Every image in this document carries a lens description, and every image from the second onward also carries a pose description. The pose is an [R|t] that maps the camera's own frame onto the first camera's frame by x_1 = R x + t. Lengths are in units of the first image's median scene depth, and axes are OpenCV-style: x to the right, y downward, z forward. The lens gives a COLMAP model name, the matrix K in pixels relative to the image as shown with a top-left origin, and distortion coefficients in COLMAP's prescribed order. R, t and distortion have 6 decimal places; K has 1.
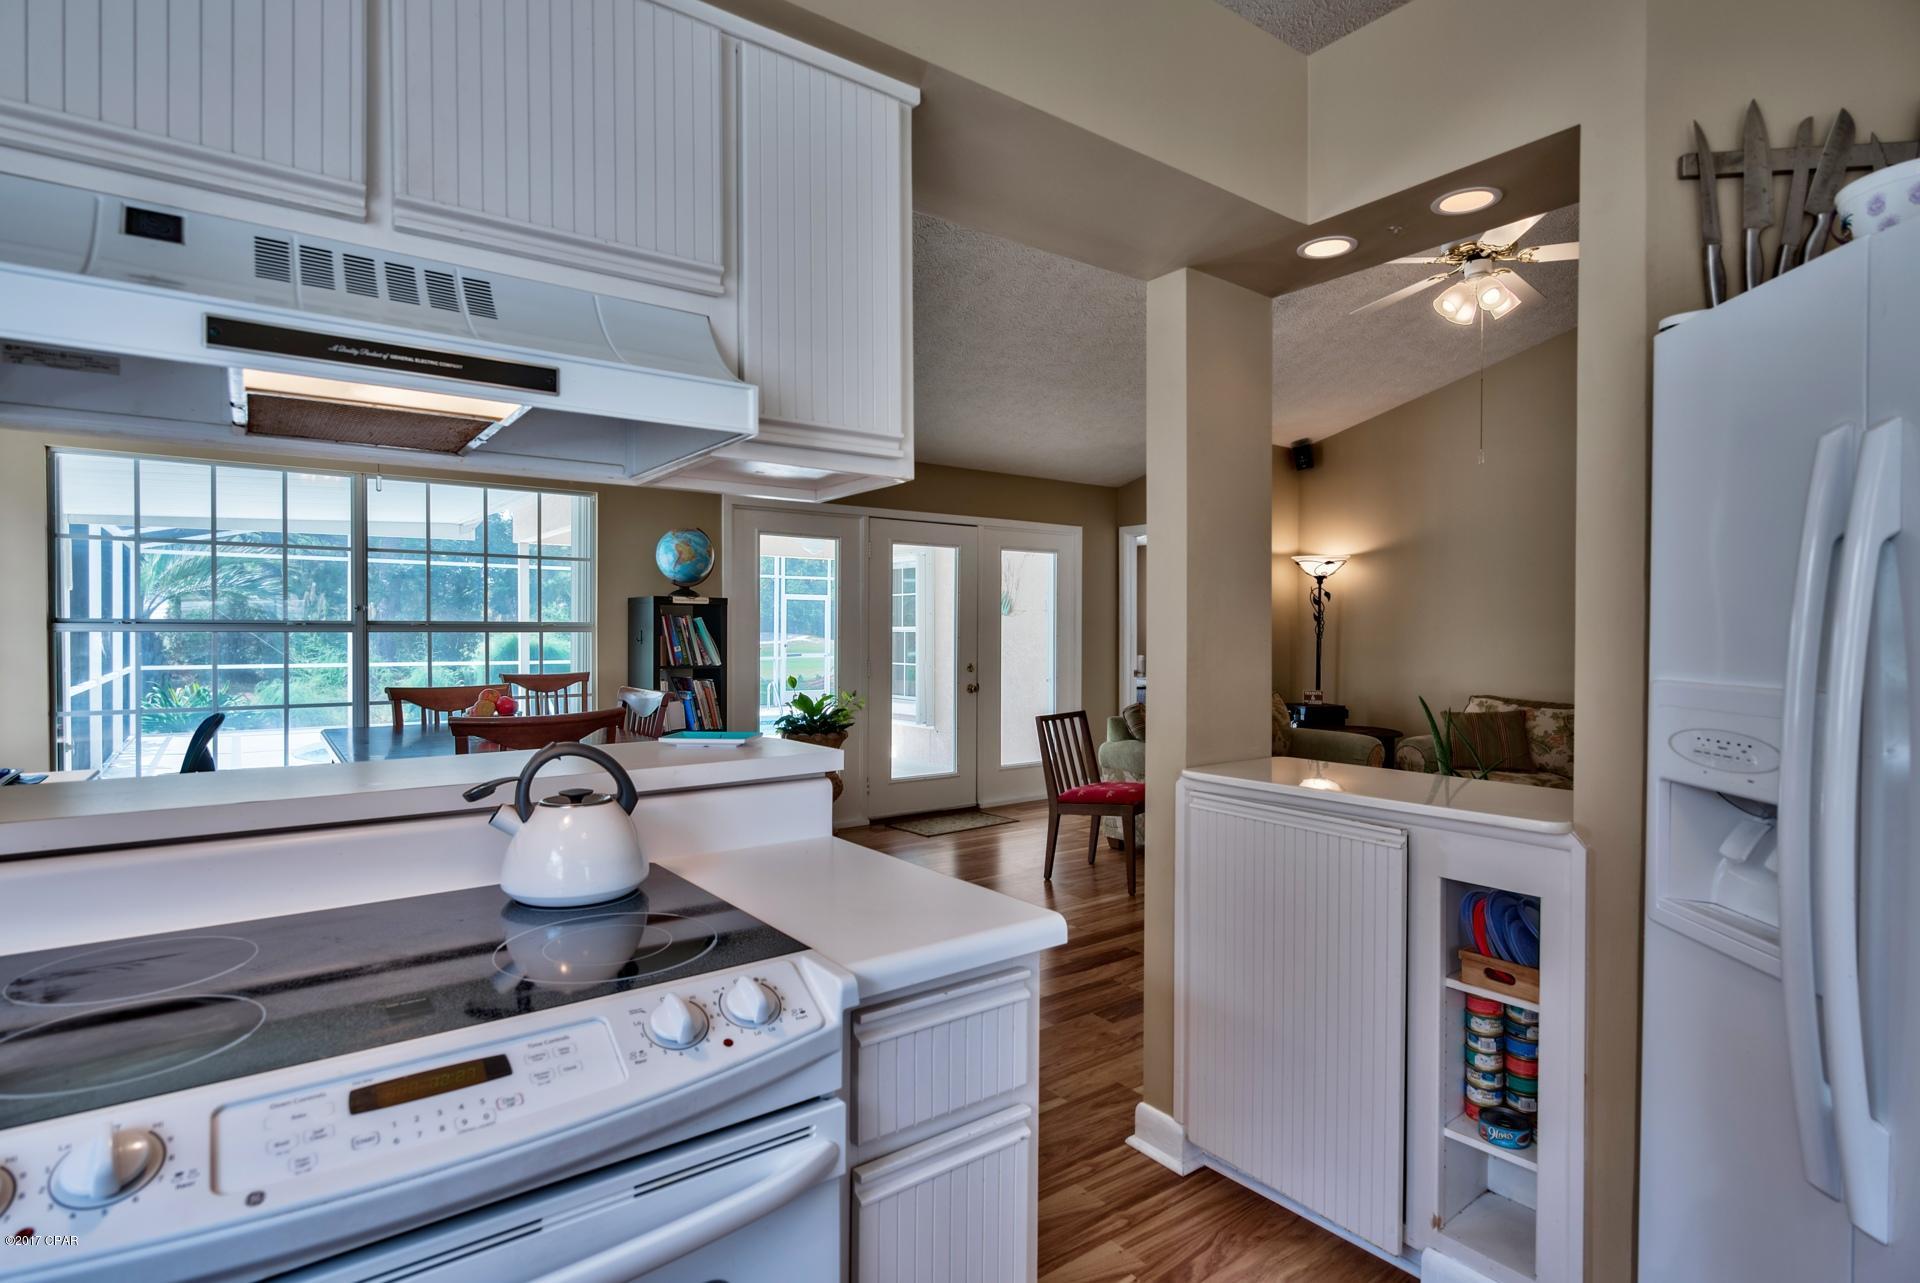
lens RADIAL K [[959.8, 0, 958.9], [0, 959.8, 638.6], [0, 0, 1]] dist [-0.006535, 0.000117]
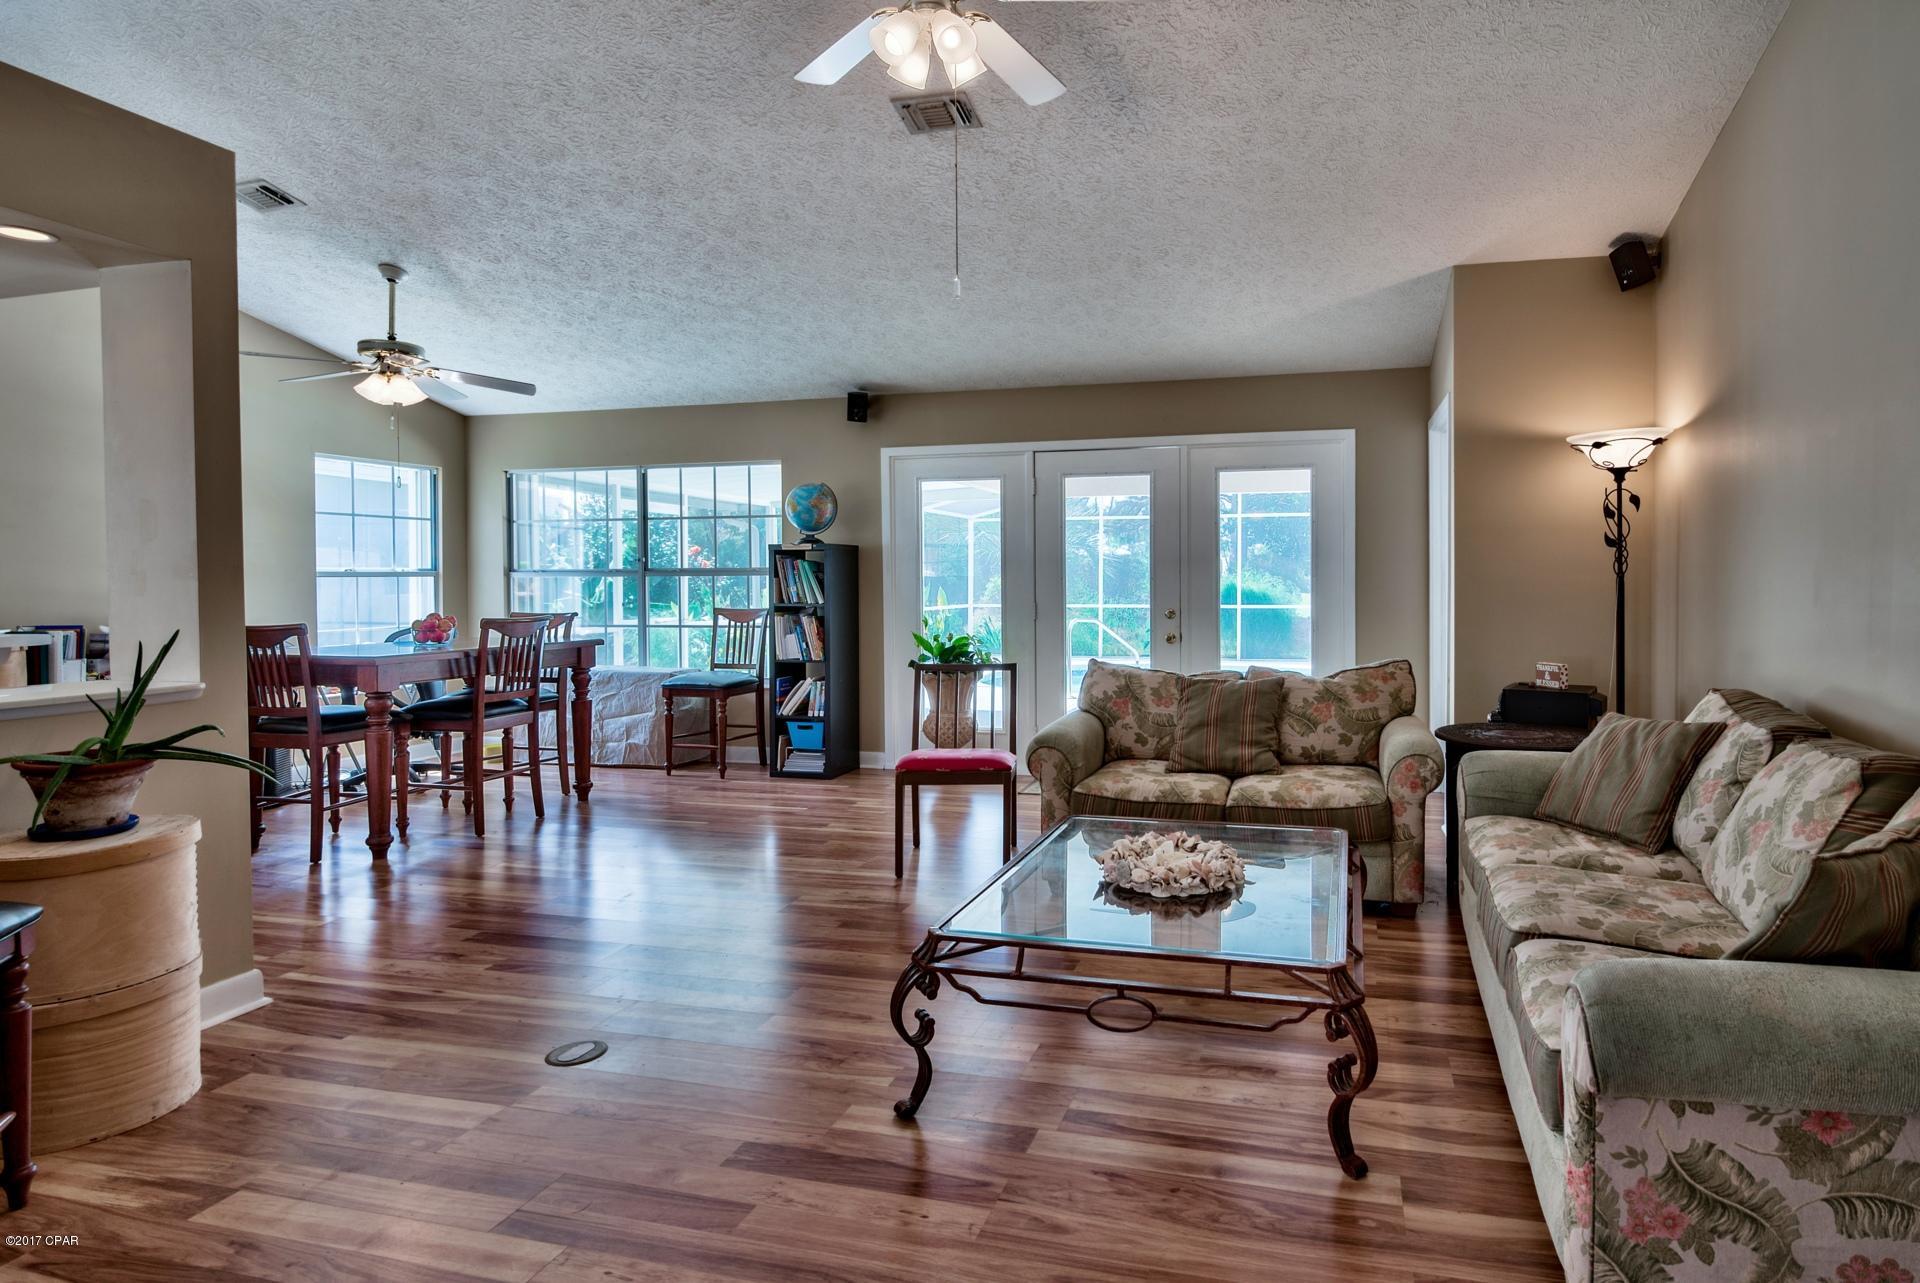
lens RADIAL K [[959.8, 0, 945.3], [0, 959.8, 586.5], [0, 0, 1]] dist [-0.006535, 0.000117]
pose [[0.627465, 0.001747, -0.778643, 0.617998], [-0.000162, 0.999998, 0.002113, 0.004498], [0.778645, -0.001200, 0.627464, 0.356715]]
